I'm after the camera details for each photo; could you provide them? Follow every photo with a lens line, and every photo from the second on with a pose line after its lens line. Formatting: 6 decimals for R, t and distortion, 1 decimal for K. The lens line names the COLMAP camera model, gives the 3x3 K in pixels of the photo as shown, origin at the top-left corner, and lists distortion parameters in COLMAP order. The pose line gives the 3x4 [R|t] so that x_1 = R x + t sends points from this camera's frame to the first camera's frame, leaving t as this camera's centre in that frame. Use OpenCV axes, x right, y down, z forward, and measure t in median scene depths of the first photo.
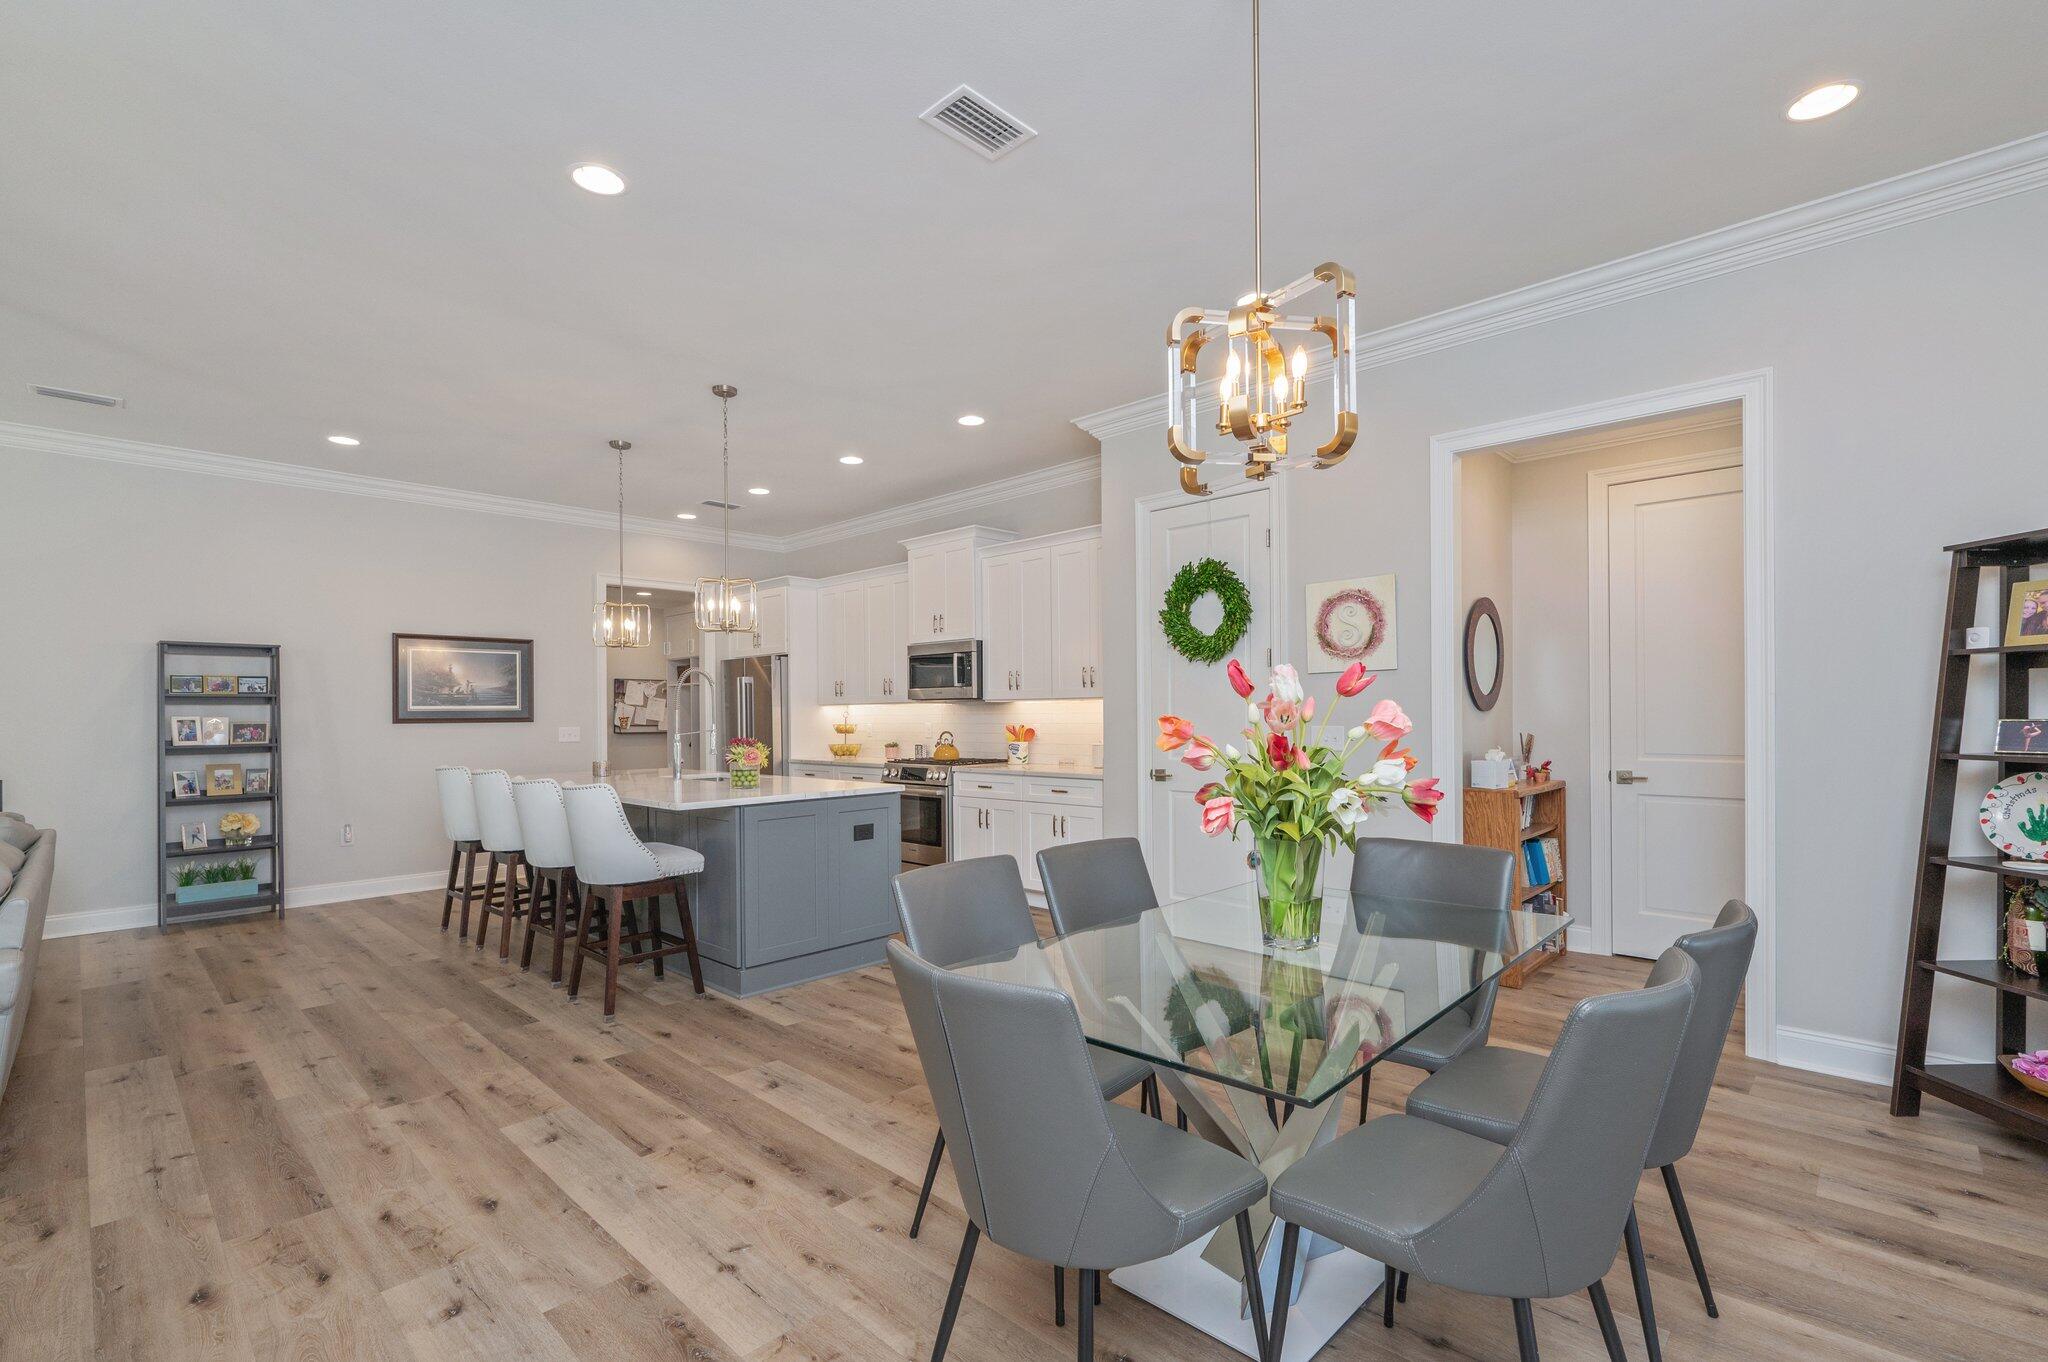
lens RADIAL K [[925.1, 0, 1014.5], [0, 925.1, 717.6], [0, 0, 1]] dist [0.001091, -0.002343]
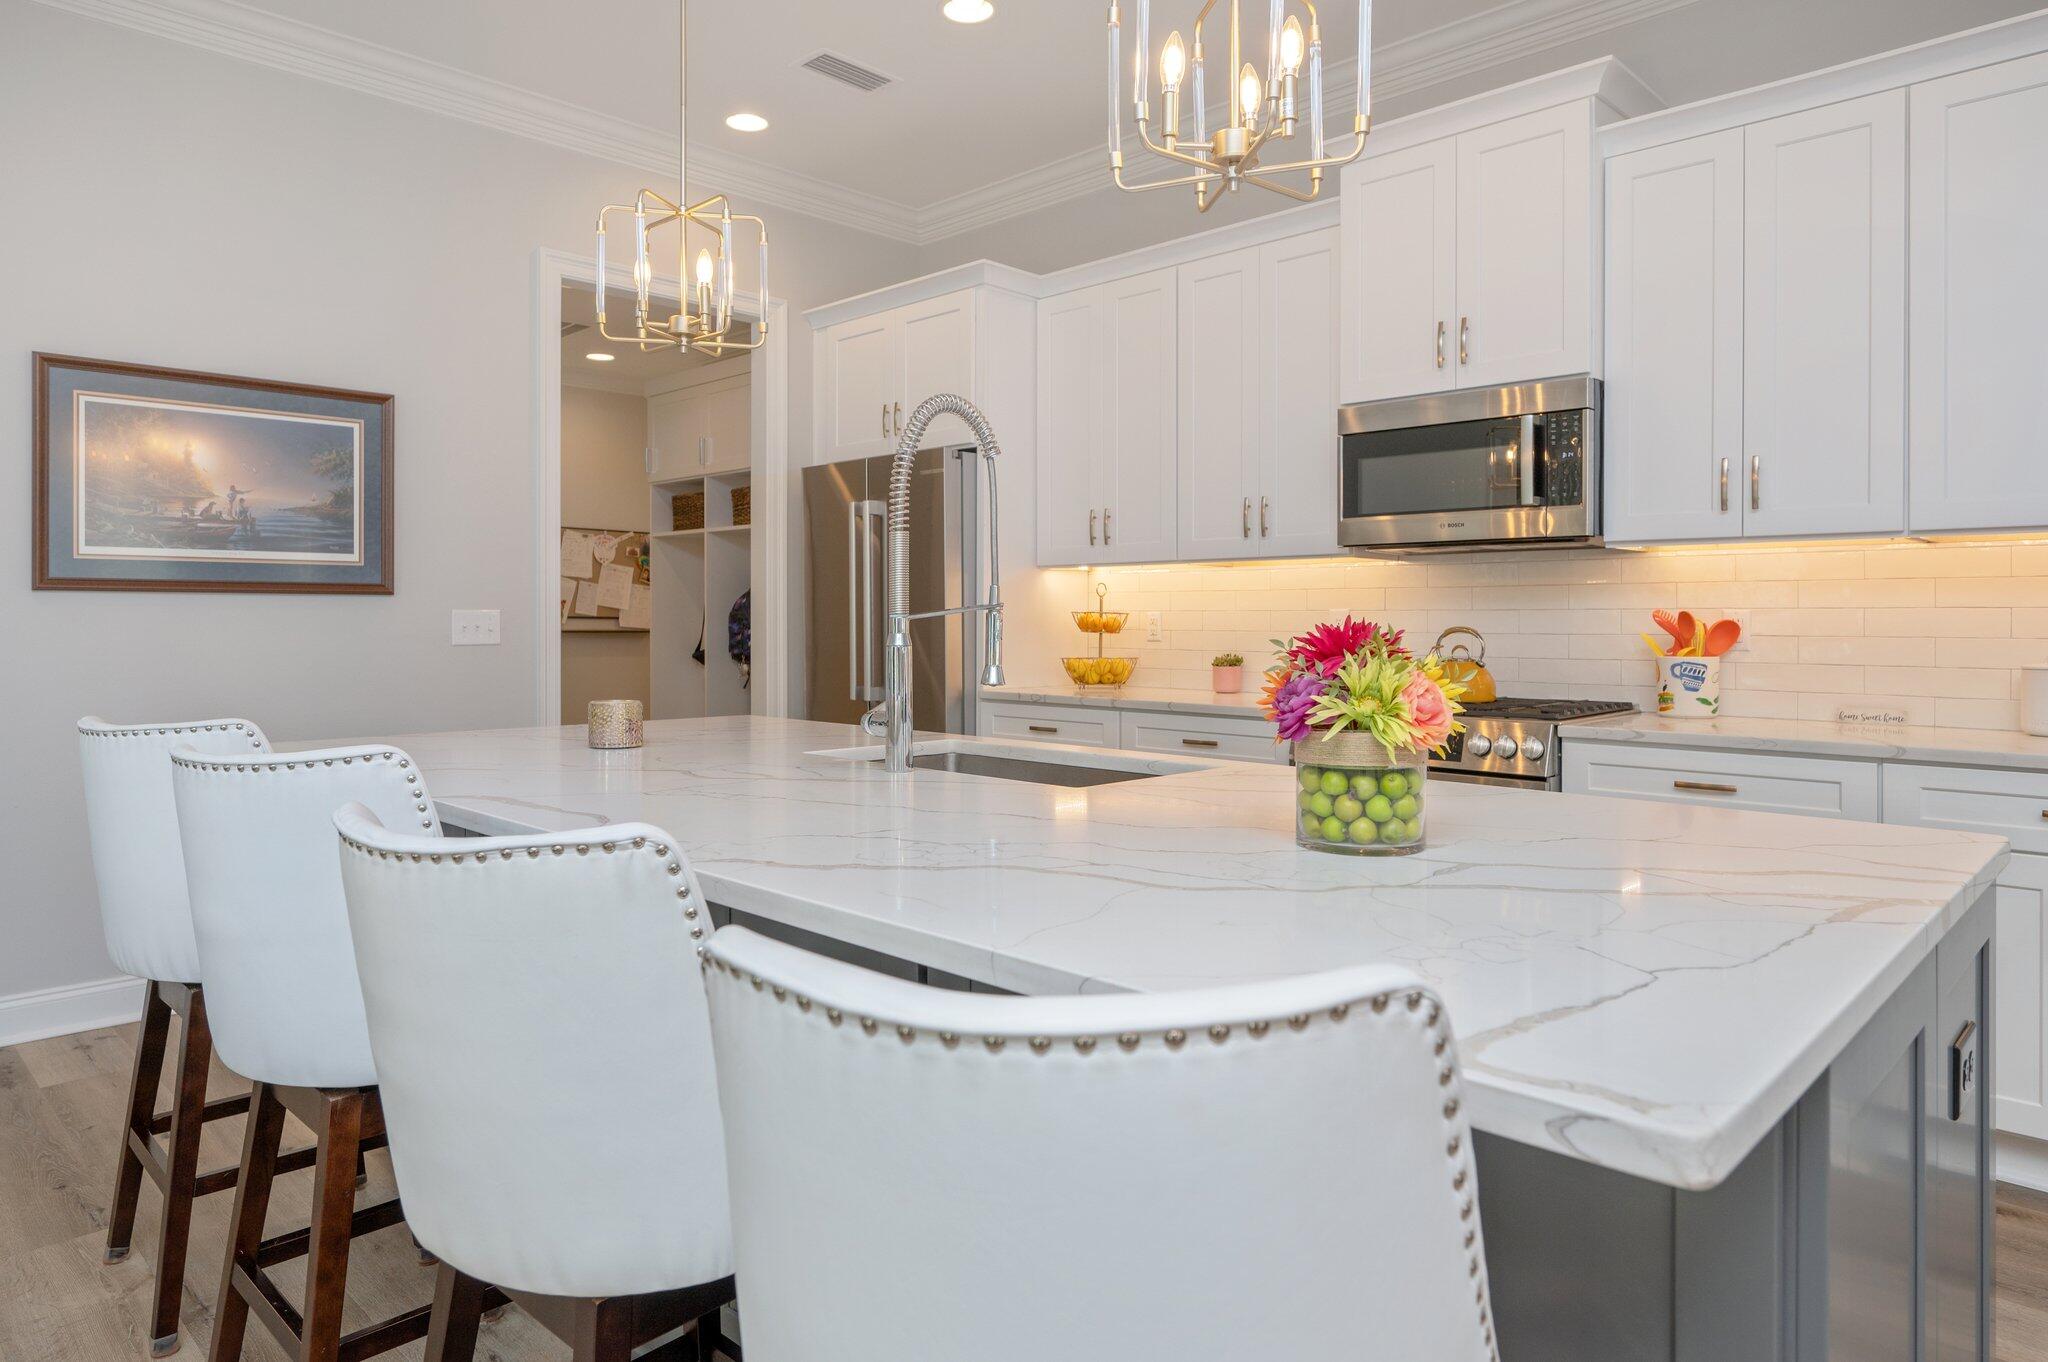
lens RADIAL K [[1261.9, 0, 1003.2], [0, 1261.9, 643.9], [0, 0, 1]] dist [0.001097, -0.002138]
pose [[0.999820, 0.010806, -0.015602, -0.265295], [-0.010556, 0.999816, 0.016045, 0.016024], [0.015772, -0.015877, 0.999750, 0.489605]]
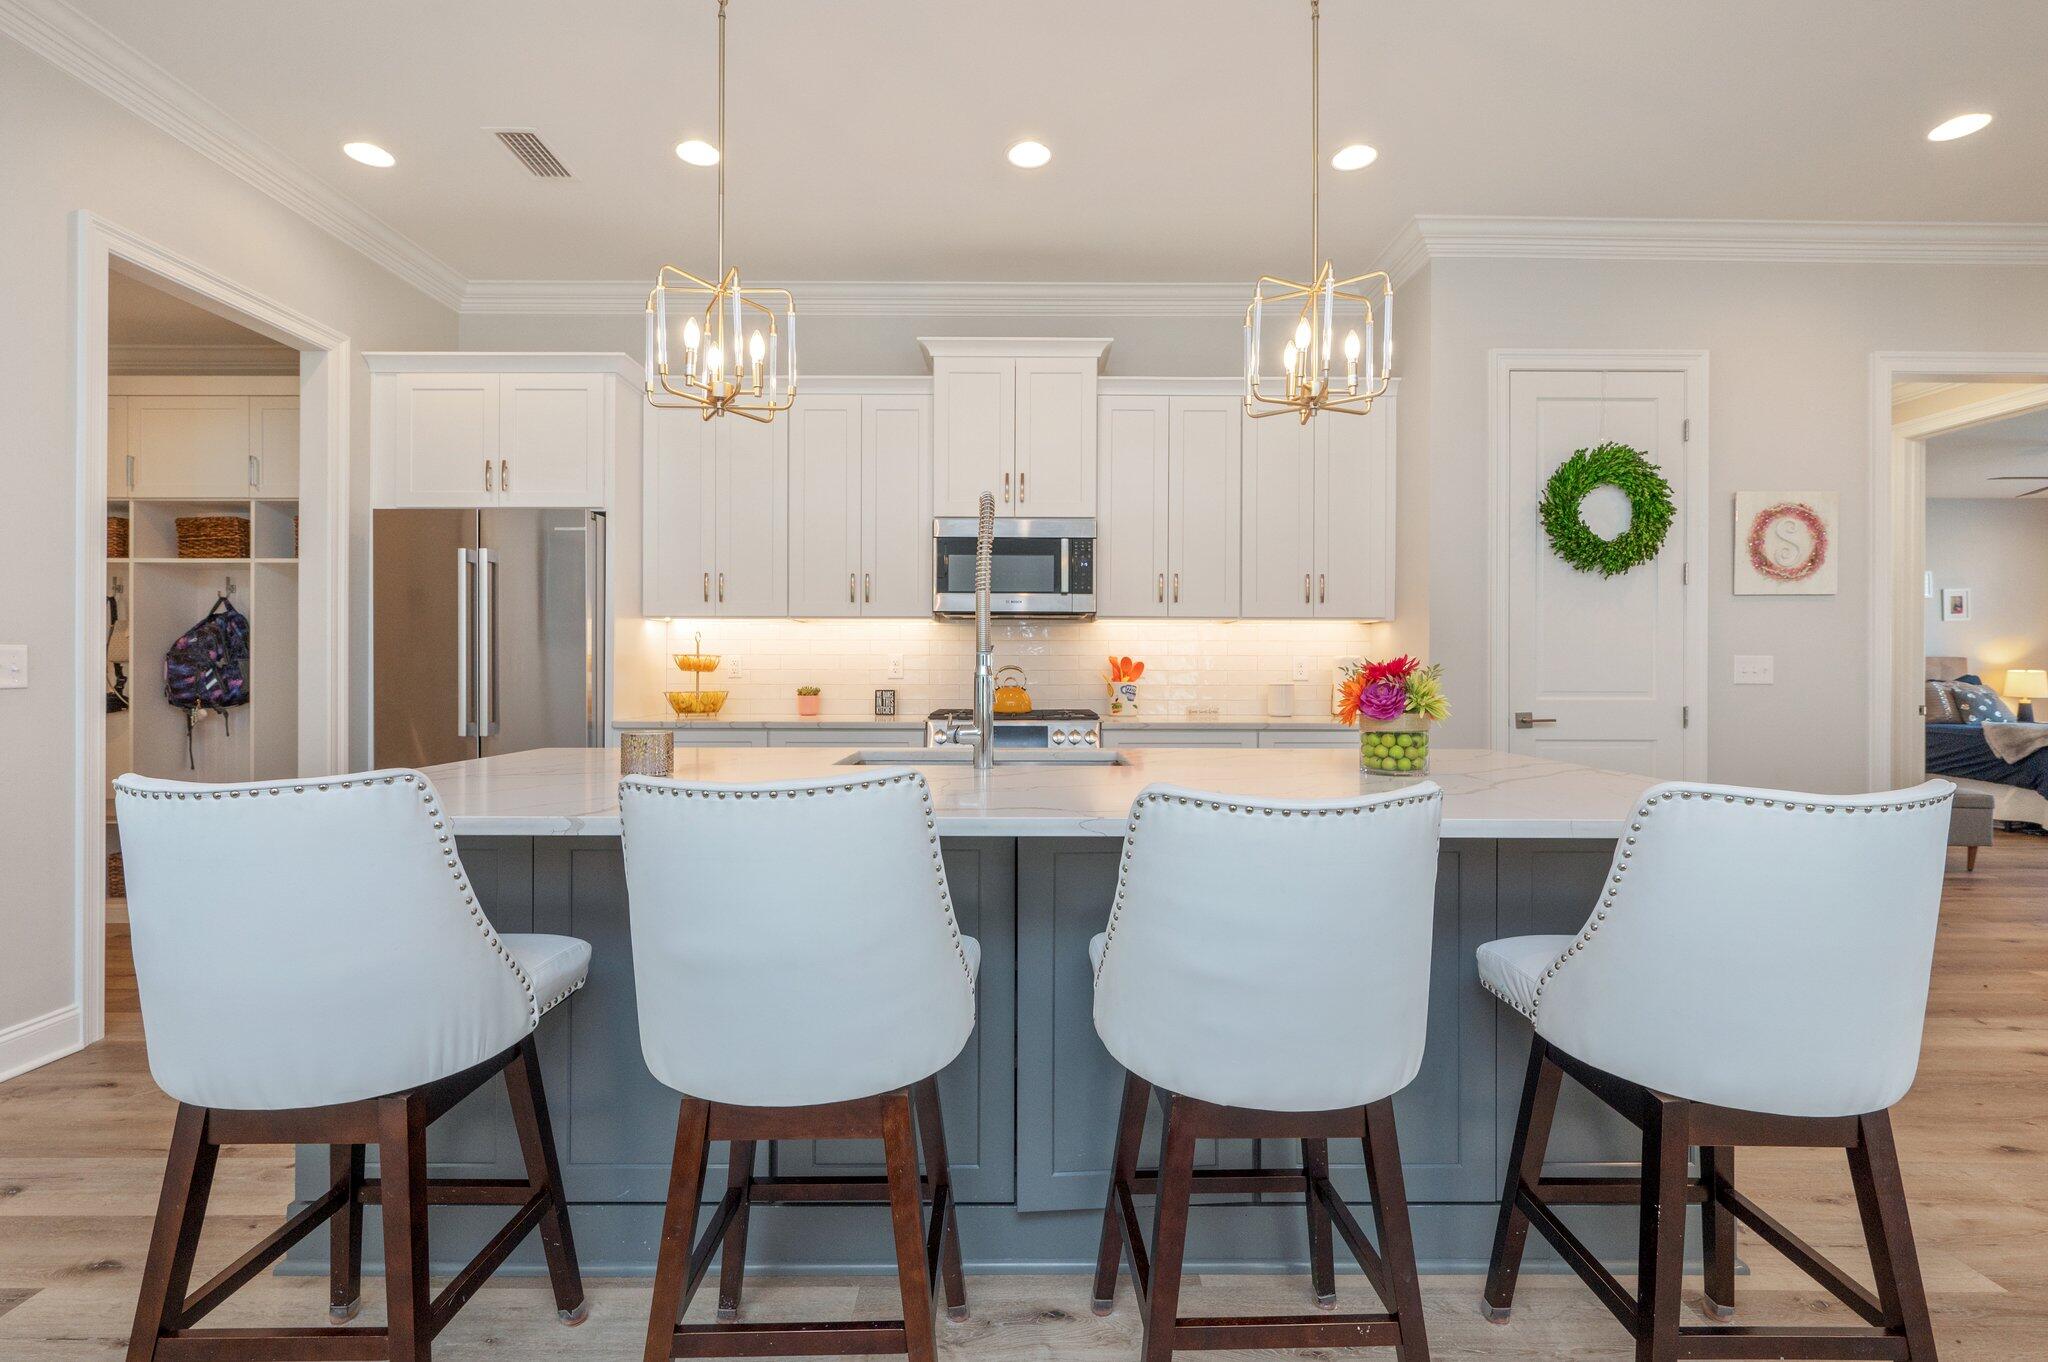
lens RADIAL K [[925.1, 0, 1018.5], [0, 925.1, 677.6], [0, 0, 1]] dist [0.001091, -0.002343]
pose [[0.711961, 0.004188, 0.702207, -0.521743], [-0.006374, 0.999980, 0.000499, 0.023352], [-0.702190, -0.004831, 0.711973, 0.580326]]
